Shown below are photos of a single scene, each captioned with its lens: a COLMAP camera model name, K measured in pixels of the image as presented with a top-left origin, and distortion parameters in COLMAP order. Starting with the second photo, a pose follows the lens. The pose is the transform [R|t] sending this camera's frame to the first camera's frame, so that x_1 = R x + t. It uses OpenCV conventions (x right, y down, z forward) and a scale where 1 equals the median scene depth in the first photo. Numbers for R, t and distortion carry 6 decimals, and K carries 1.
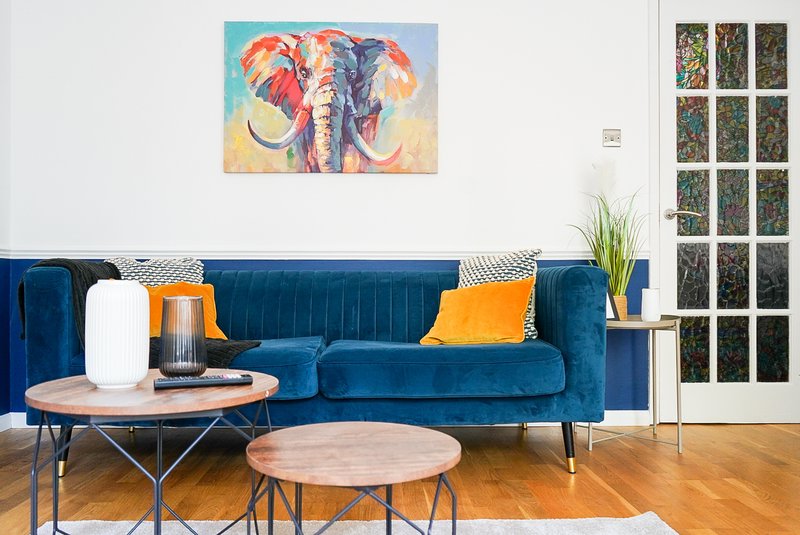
lens RADIAL K [[670.2, 0, 400.0], [0, 670.2, 267.5], [0, 0, 1]] dist [-0.004835, -0.000888]
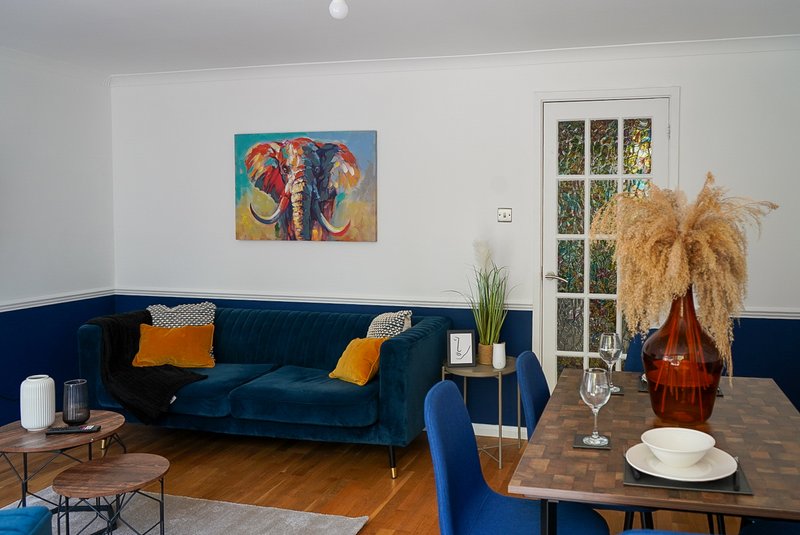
lens RADIAL K [[625.9, 0, 400.6], [0, 625.9, 257.4], [0, 0, 1]] dist [0.000344, 0.002046]
pose [[0.963589, 0.009540, -0.267217, 0.441946], [0.002135, 0.999057, 0.043368, -0.163776], [0.267379, -0.042359, 0.962660, -0.204232]]
